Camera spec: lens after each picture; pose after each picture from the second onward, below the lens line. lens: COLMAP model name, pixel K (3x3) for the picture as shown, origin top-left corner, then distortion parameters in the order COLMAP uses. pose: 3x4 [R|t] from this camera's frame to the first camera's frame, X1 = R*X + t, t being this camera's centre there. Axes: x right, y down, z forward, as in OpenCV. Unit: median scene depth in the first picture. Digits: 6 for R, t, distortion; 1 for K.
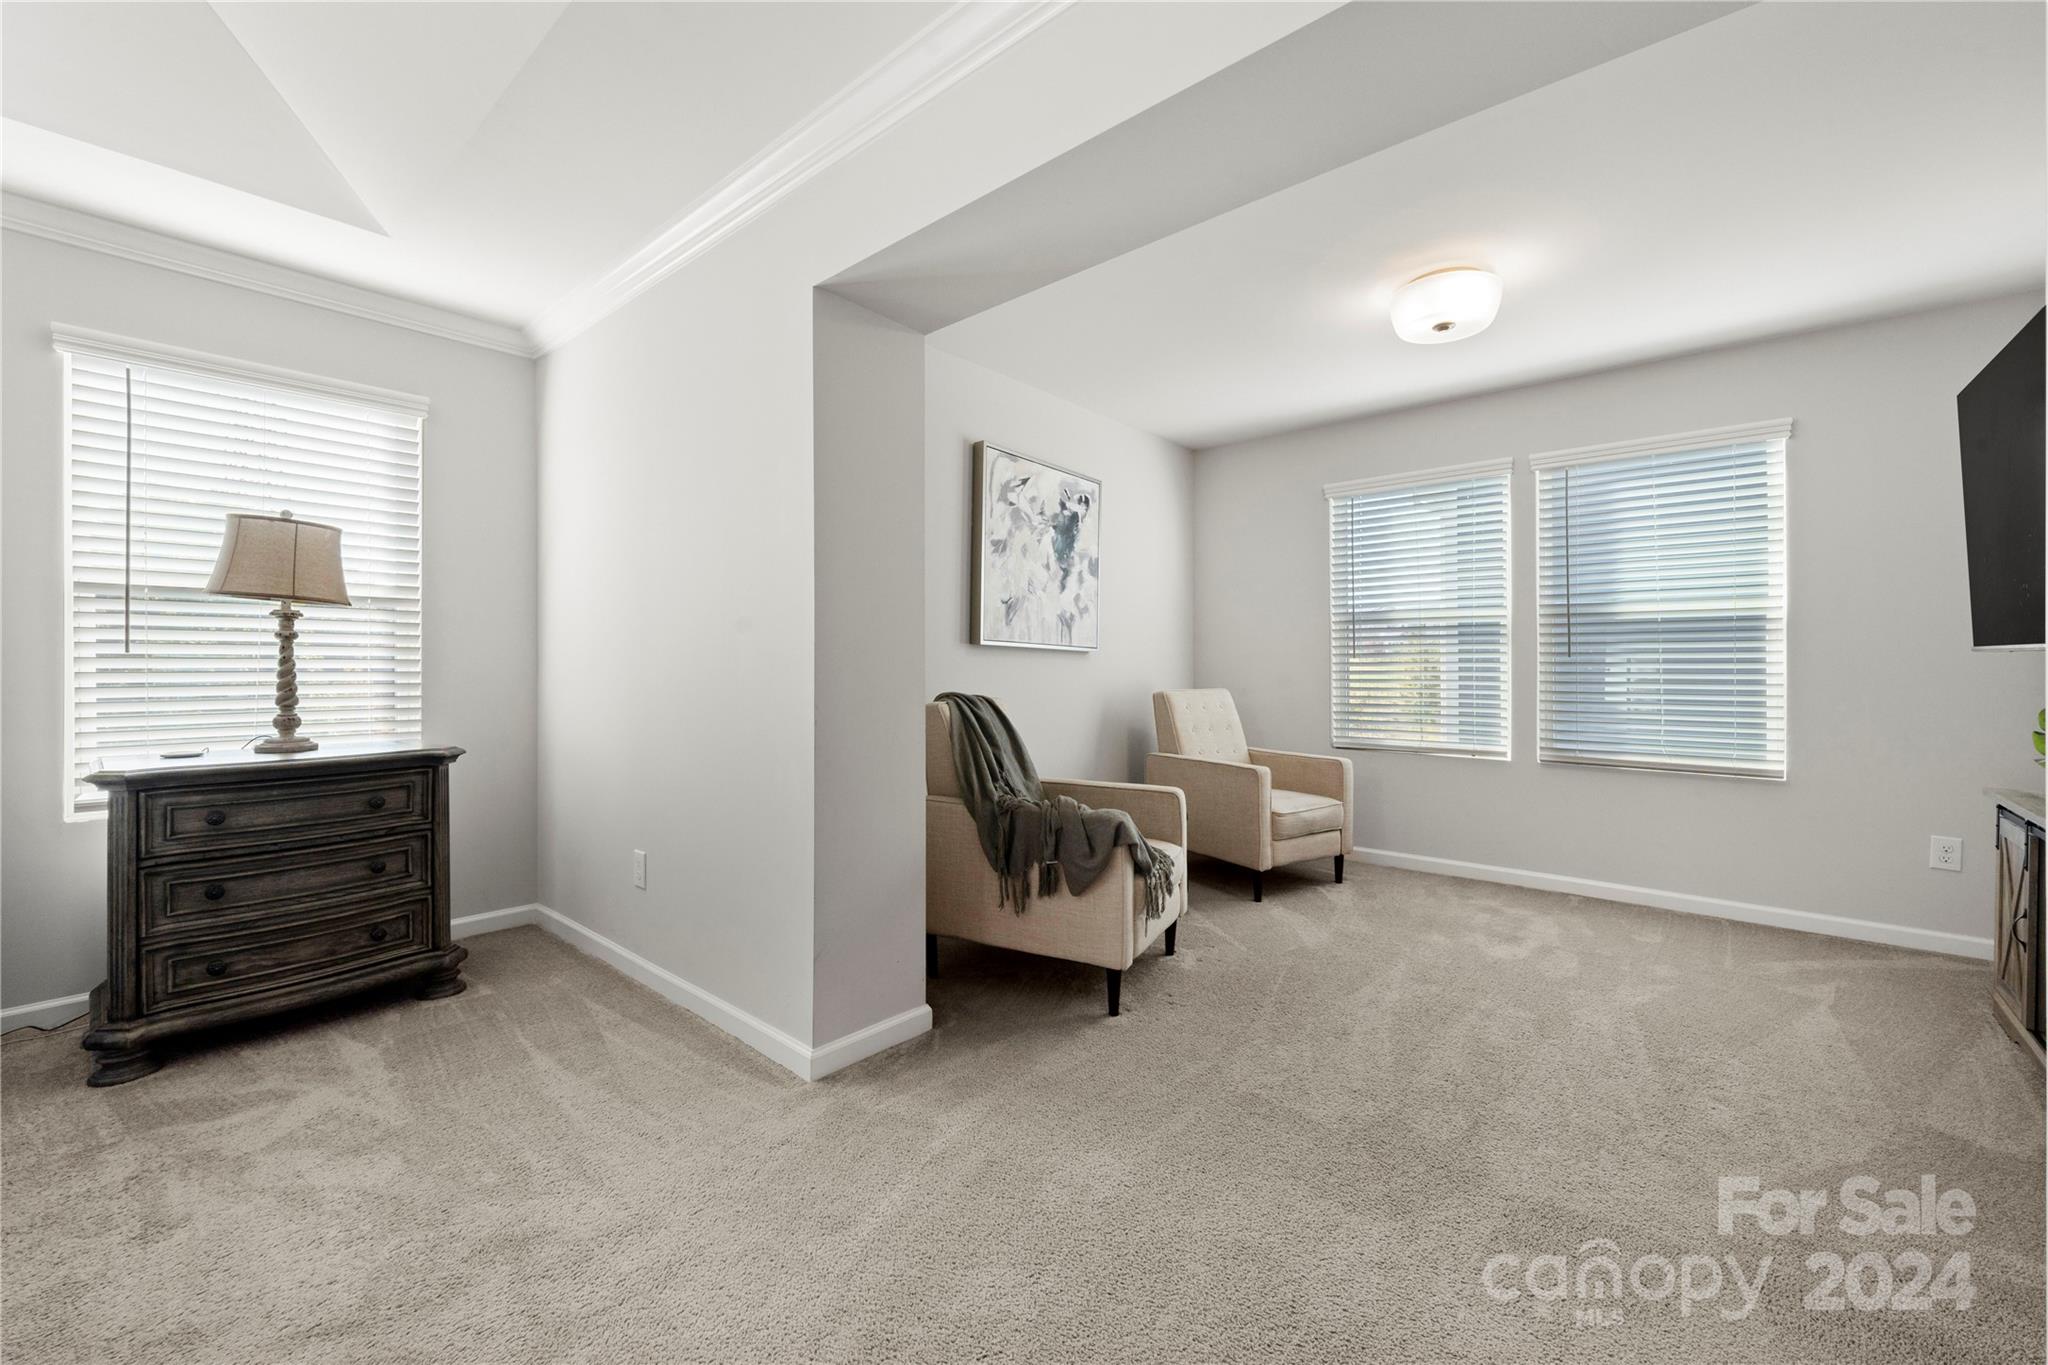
lens RADIAL K [[813.6, 0, 1006.0], [0, 813.6, 655.9], [0, 0, 1]] dist [-0.001220, 0.000277]
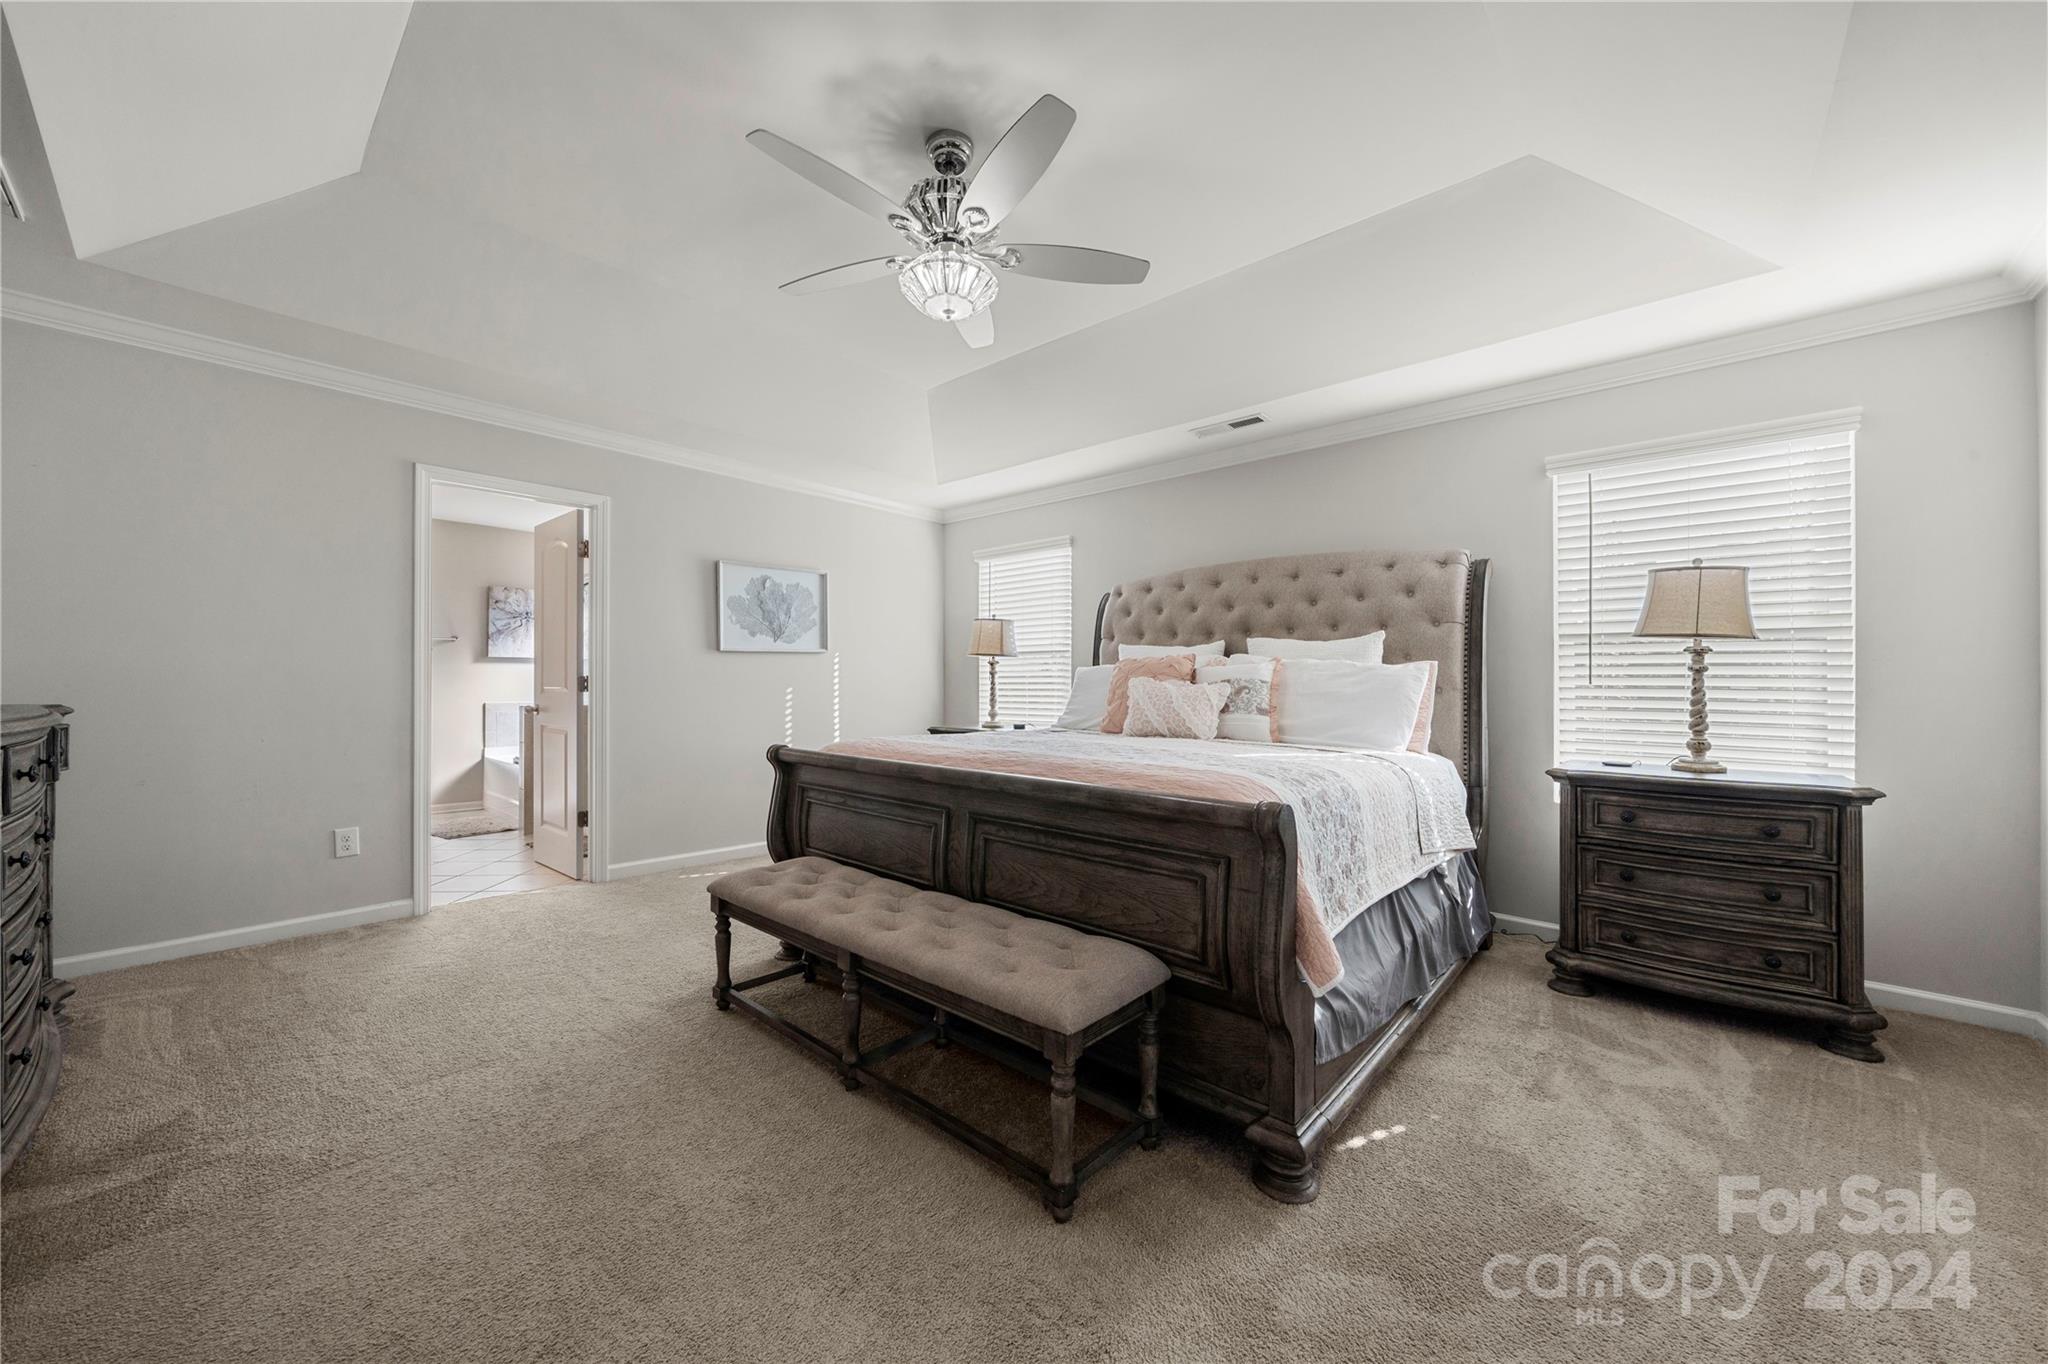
lens RADIAL K [[757.3, 0, 1022.8], [0, 757.3, 684.5], [0, 0, 1]] dist [-0.001567, 0.000411]
pose [[-0.017016, 0.000167, -0.999855, 0.194261], [-0.001356, 0.999999, 0.000190, -0.002224], [0.999854, 0.001359, -0.017016, 0.082407]]
